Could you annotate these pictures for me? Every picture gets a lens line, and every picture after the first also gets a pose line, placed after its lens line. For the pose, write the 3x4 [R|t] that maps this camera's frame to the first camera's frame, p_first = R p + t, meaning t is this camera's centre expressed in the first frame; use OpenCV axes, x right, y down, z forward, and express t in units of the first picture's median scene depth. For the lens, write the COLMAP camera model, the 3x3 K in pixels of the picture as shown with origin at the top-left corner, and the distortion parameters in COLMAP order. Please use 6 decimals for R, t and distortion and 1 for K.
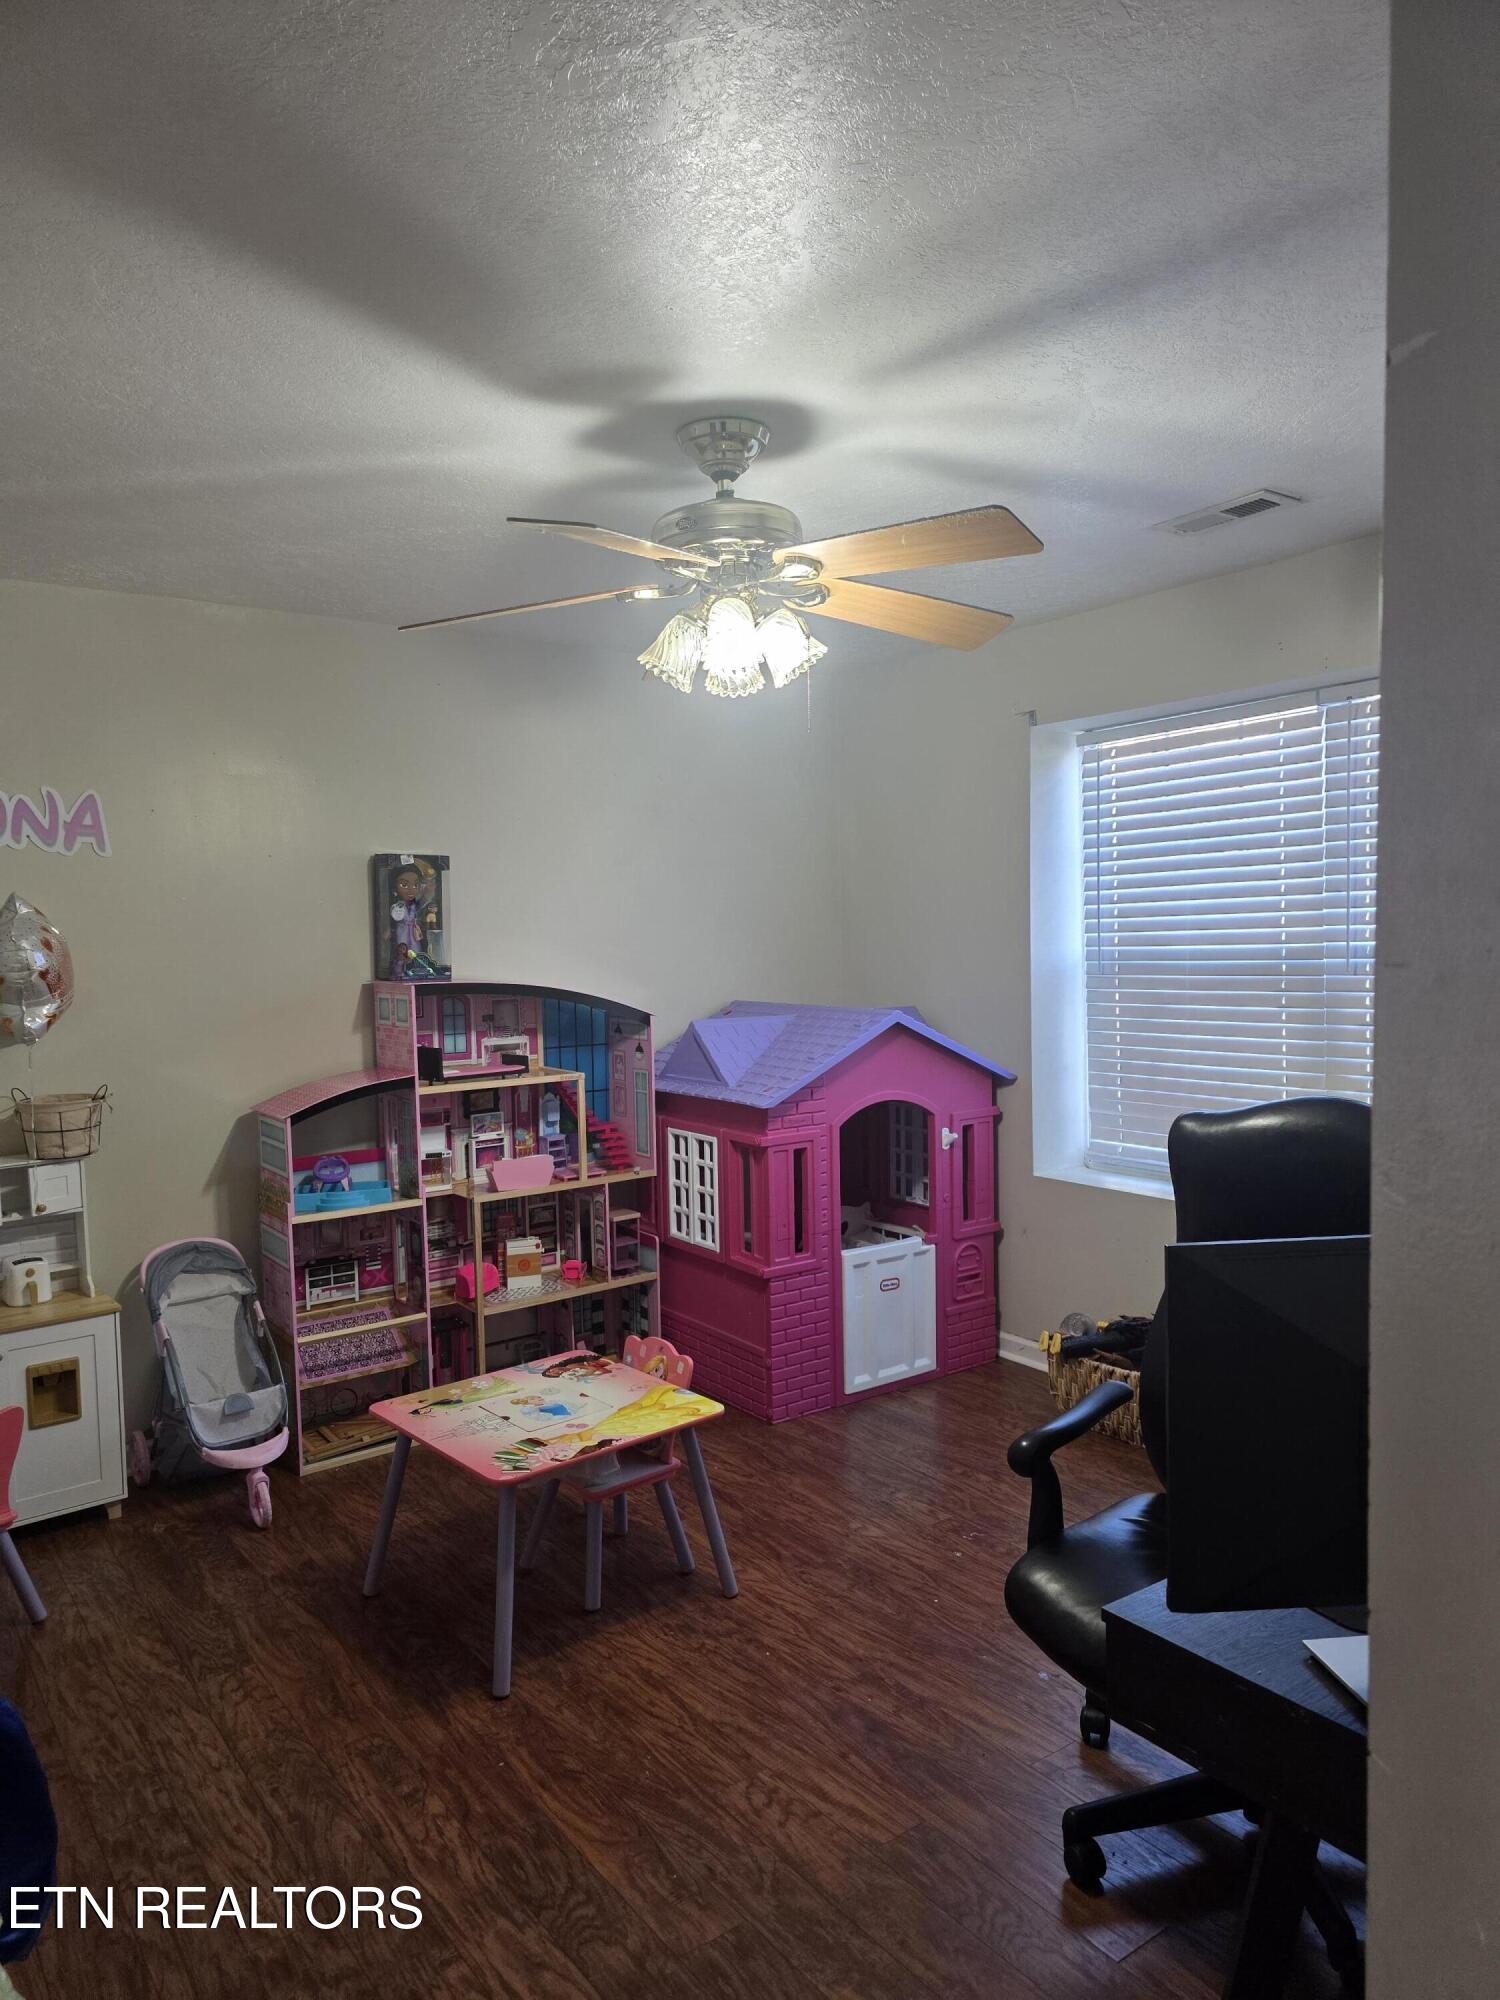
lens RADIAL K [[1349.0, 0, 750.0], [0, 1349.0, 1000.0], [0, 0, 1]] dist [0.158806, 0.000384]
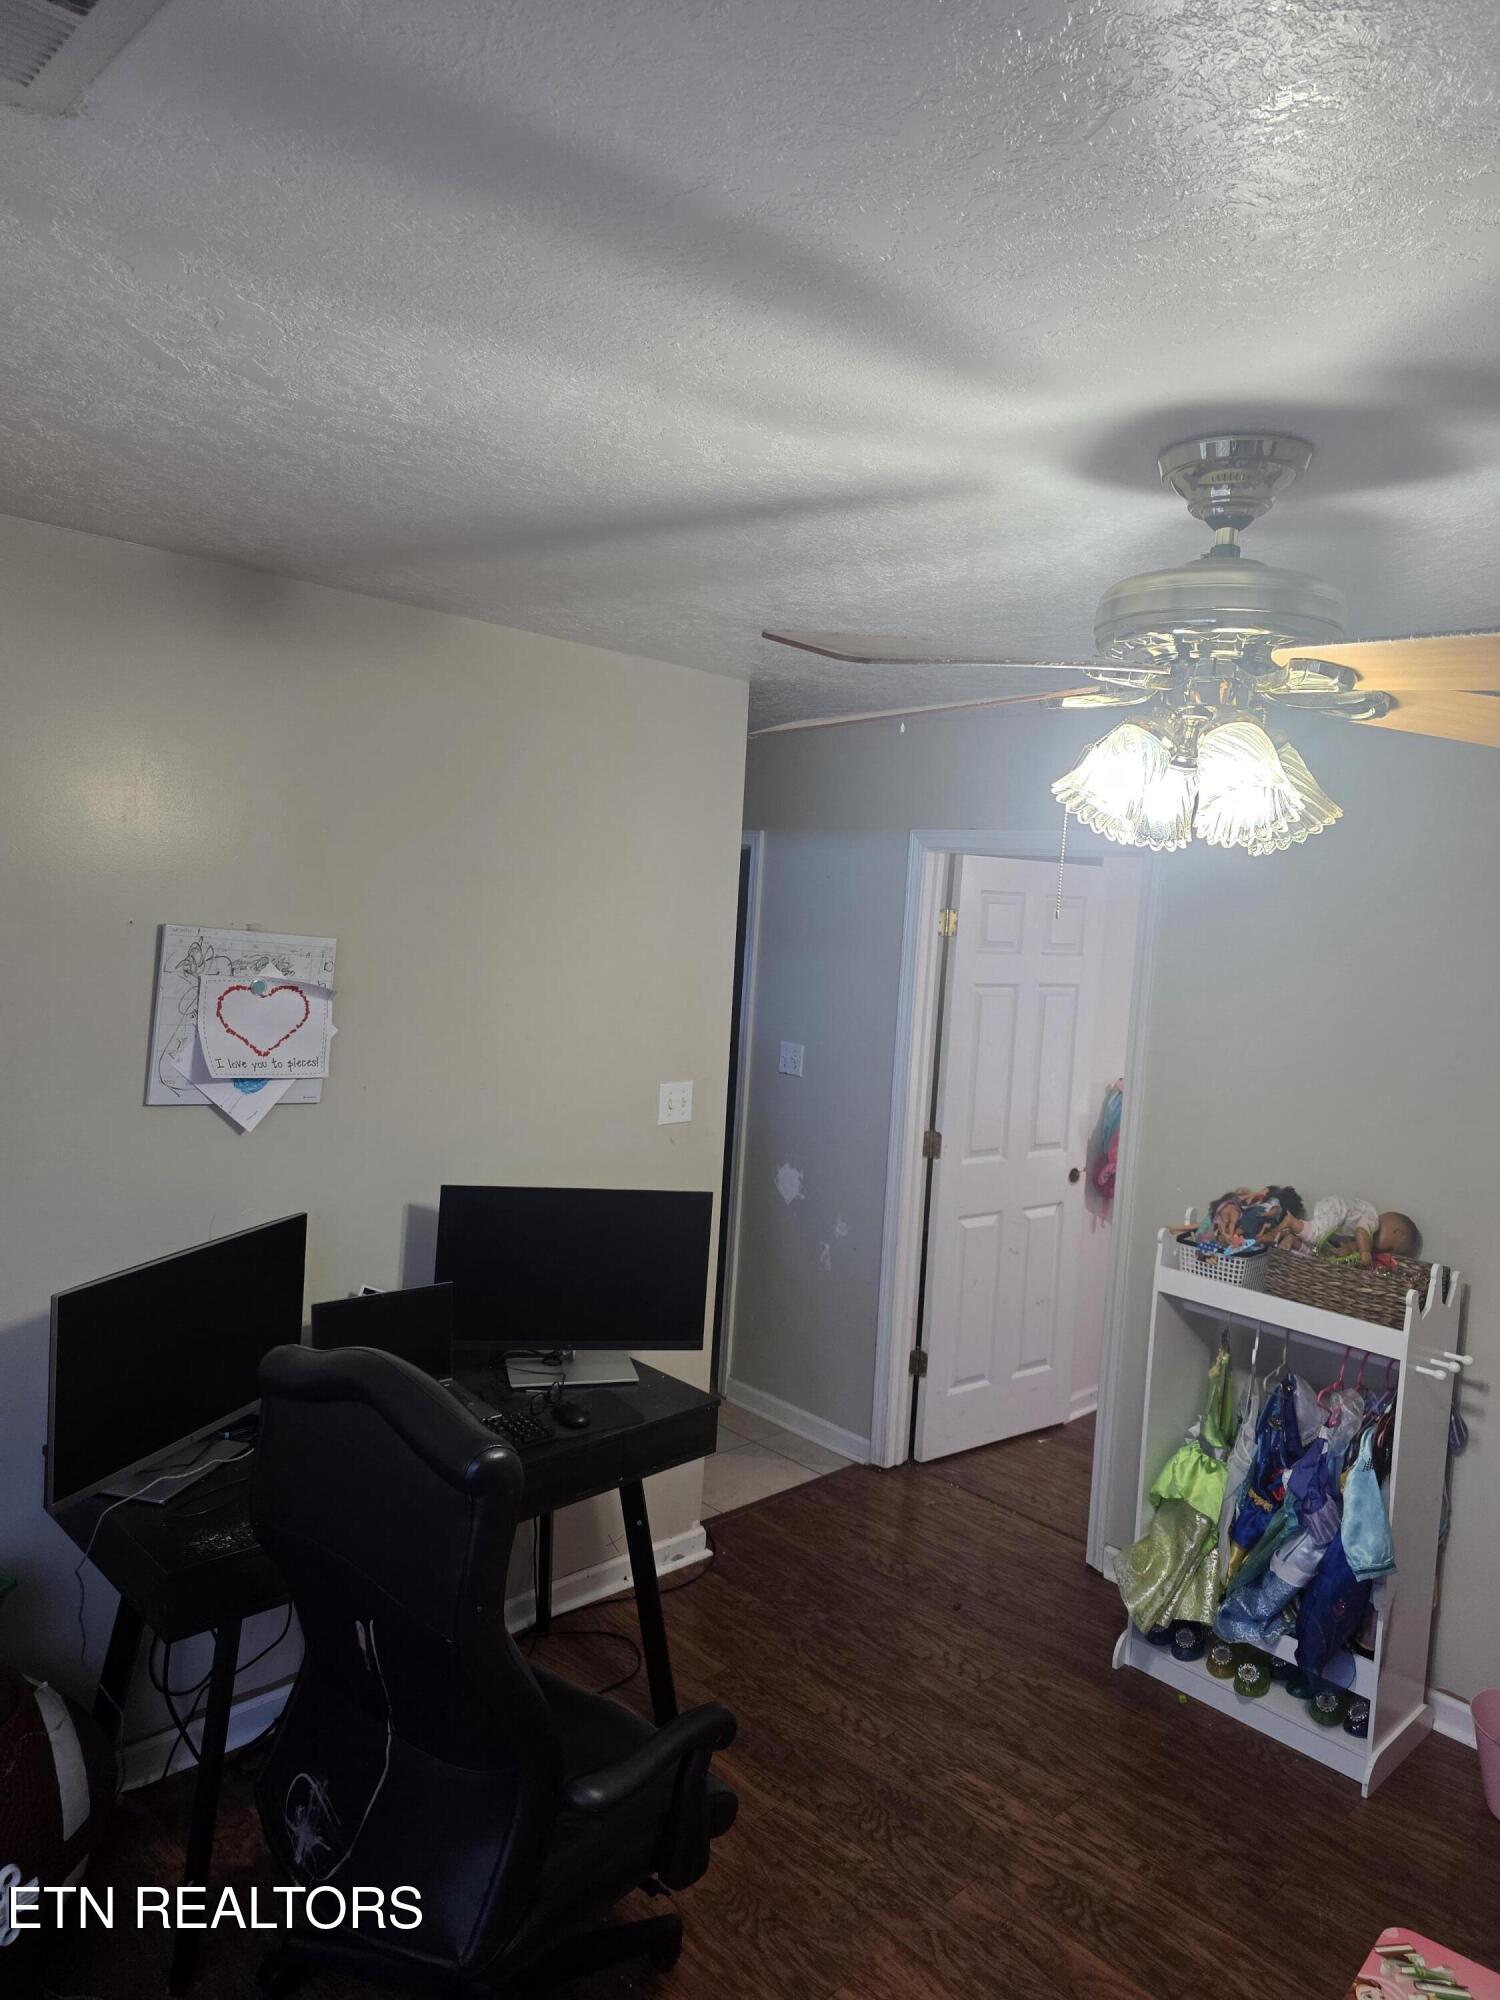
lens RADIAL K [[1349.0, 0, 750.0], [0, 1349.0, 1000.0], [0, 0, 1]] dist [0.158806, 0.000384]
pose [[-0.988398, -0.034224, -0.147983, 0.368246], [-0.054988, 0.988823, 0.138584, -0.295458], [0.141586, 0.145114, -0.979232, 2.060105]]
